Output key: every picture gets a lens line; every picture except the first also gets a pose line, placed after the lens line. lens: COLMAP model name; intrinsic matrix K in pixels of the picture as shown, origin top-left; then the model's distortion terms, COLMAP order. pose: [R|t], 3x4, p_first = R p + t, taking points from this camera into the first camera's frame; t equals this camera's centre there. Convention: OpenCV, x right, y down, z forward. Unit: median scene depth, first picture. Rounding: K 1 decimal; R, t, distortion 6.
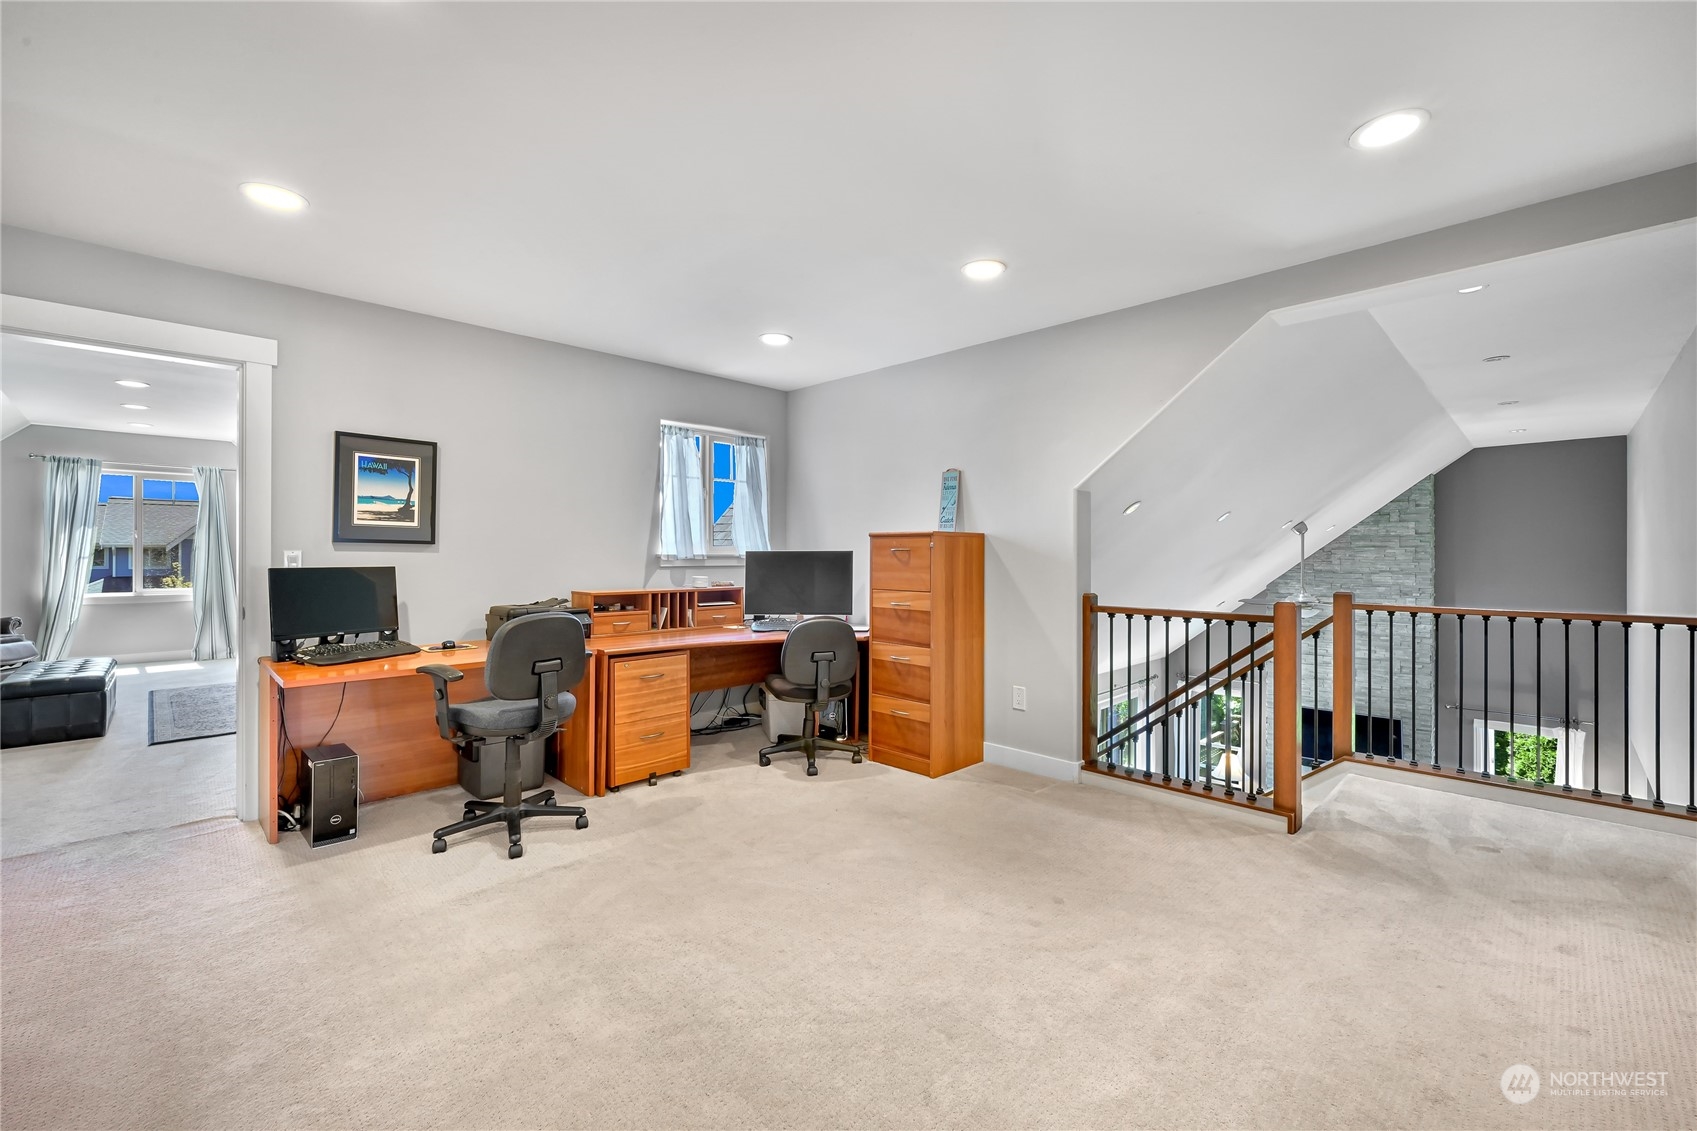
lens RADIAL K [[706.8, 0, 854.8], [0, 706.8, 554.4], [0, 0, 1]] dist [0.000568, 0.000228]
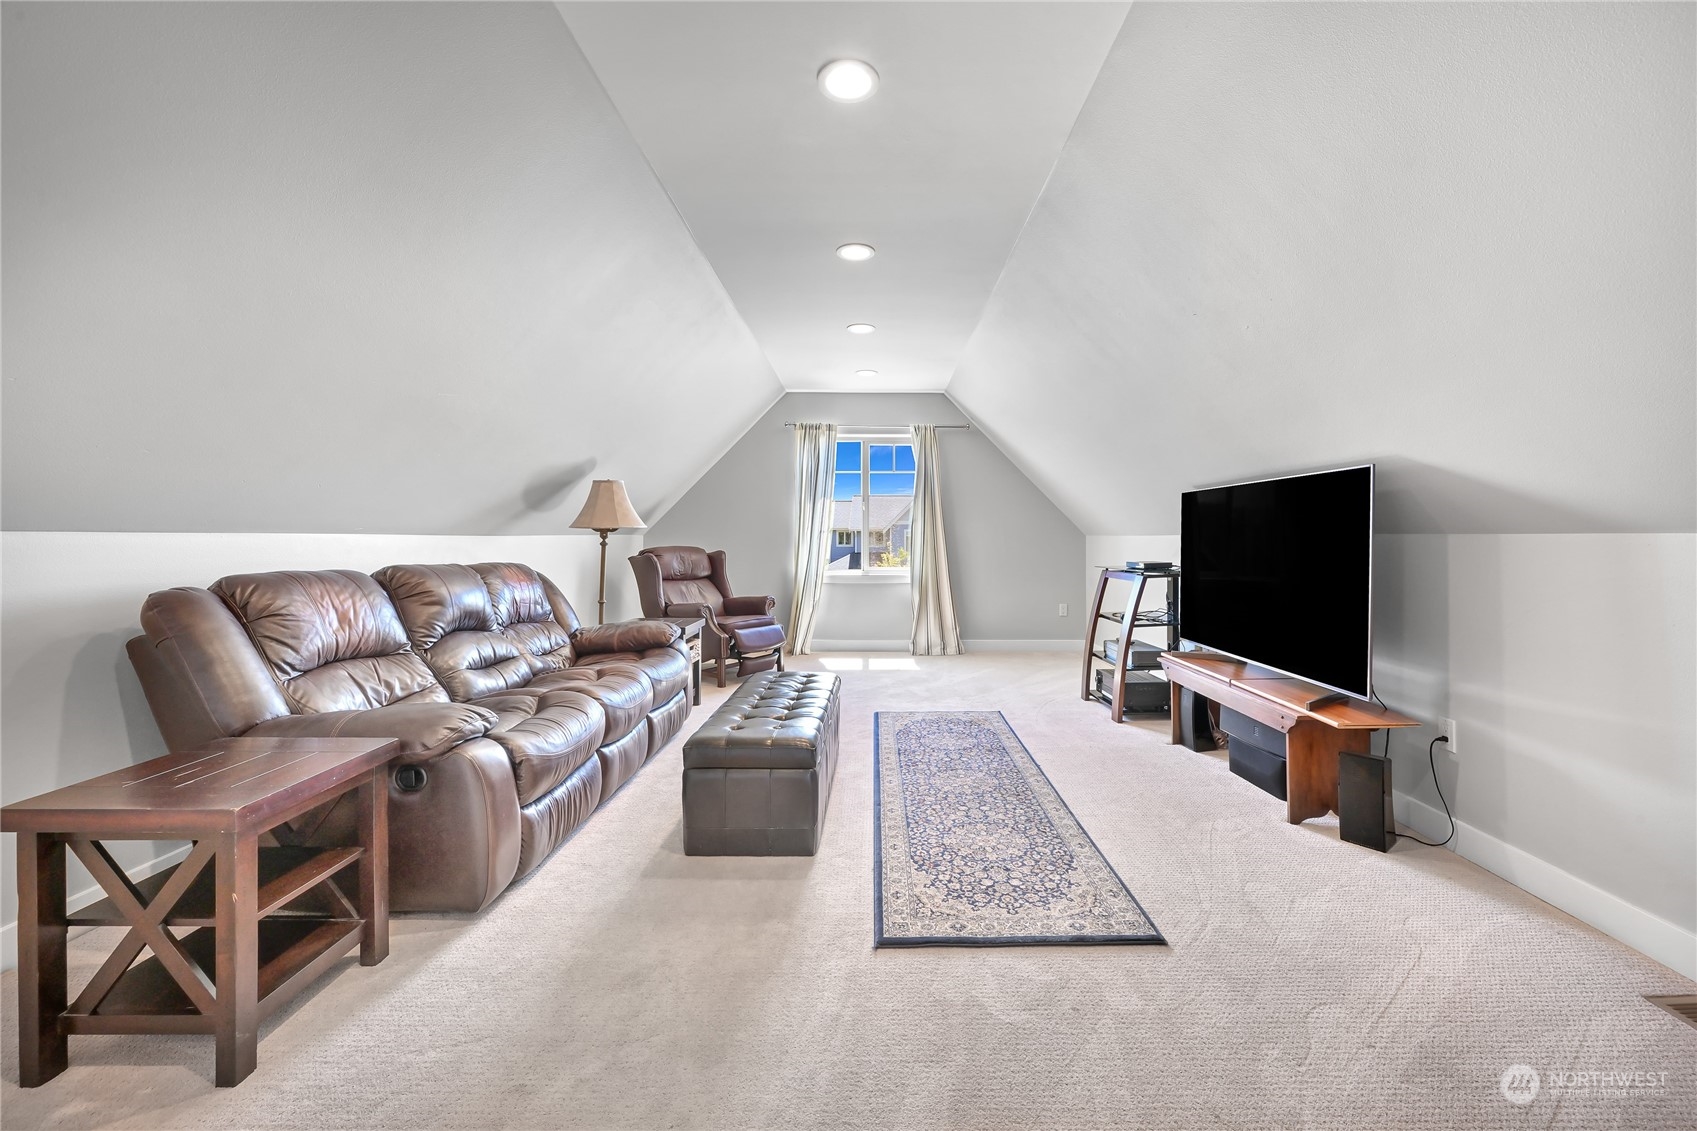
lens RADIAL K [[663.9, 0, 854.0], [0, 663.9, 554.6], [0, 0, 1]] dist [-0.002262, 0.000985]
pose [[0.687413, 0.016888, -0.726070, -0.842615], [0.000006, 0.999729, 0.023258, 0.026637], [0.726267, -0.015992, 0.687227, 0.841768]]
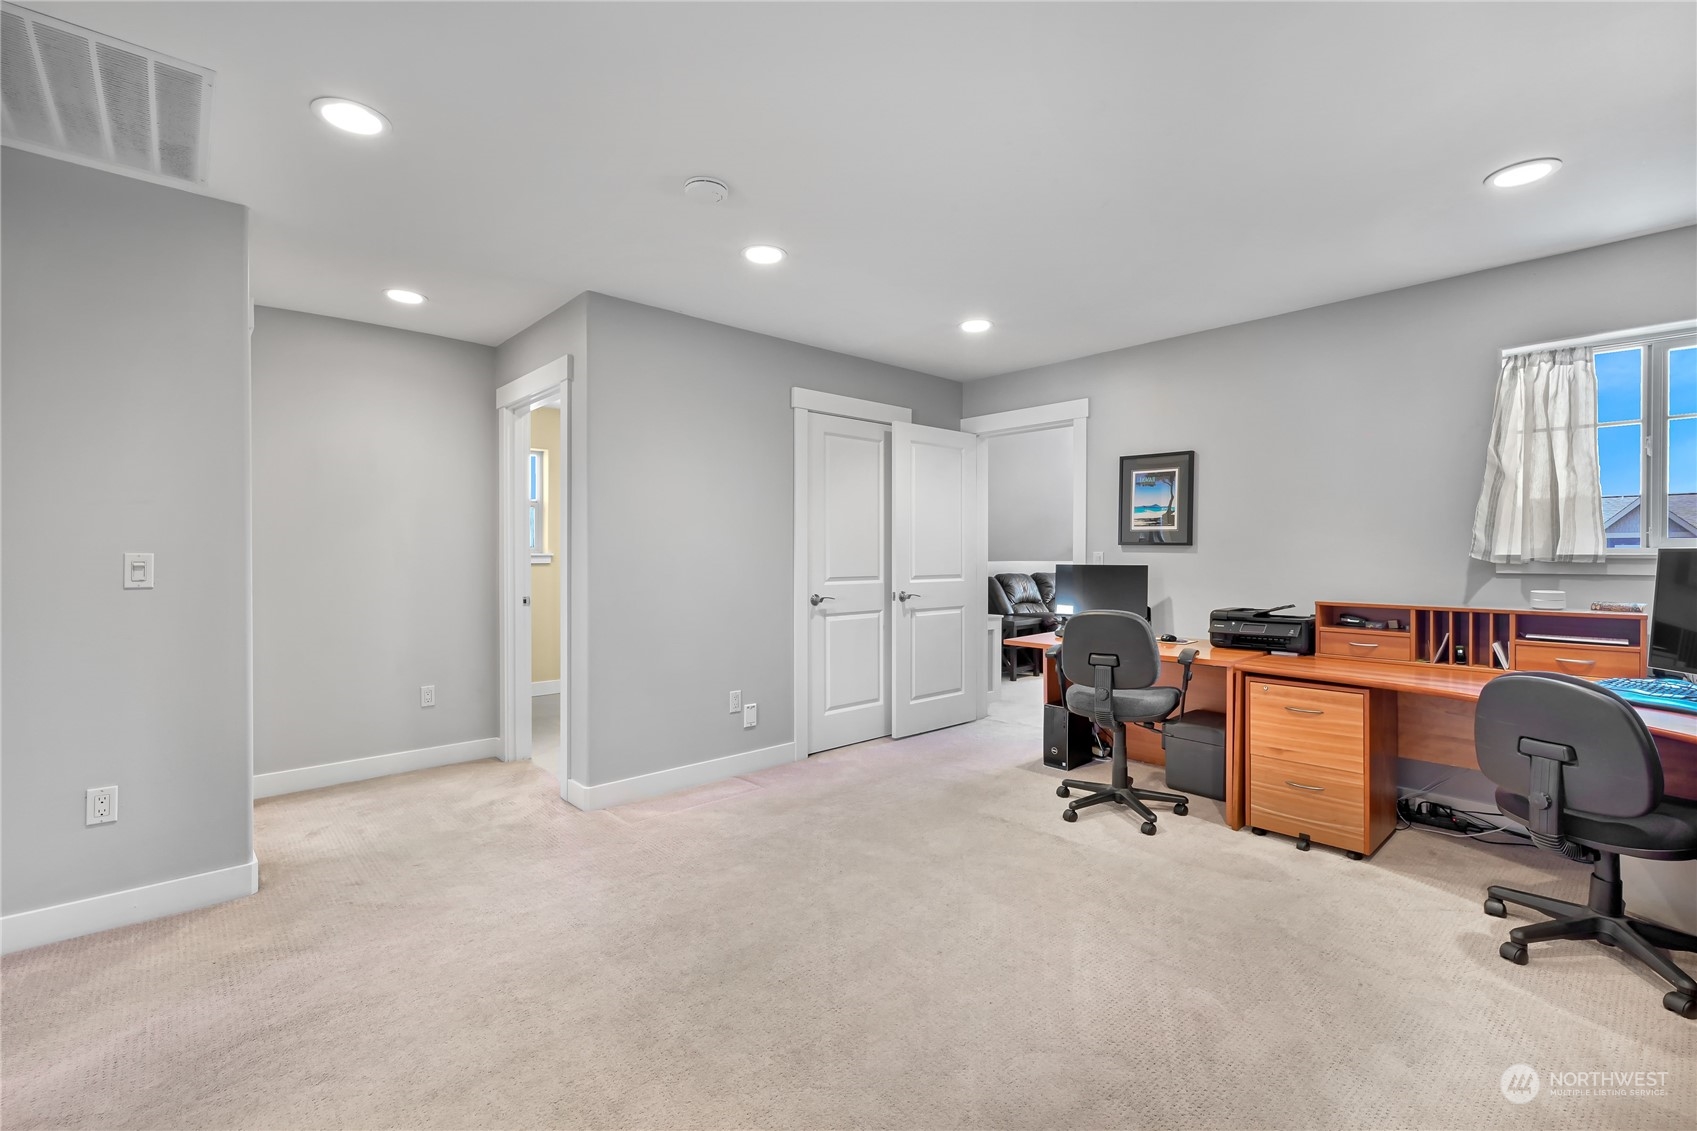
lens RADIAL K [[737.9, 0, 855.6], [0, 737.9, 556.6], [0, 0, 1]] dist [0.000234, -0.000089]
pose [[-0.043732, 0.004628, -0.999033, 0.536486], [0.001302, 0.999989, 0.004575, -0.003045], [0.999042, -0.001101, -0.043737, 0.524317]]
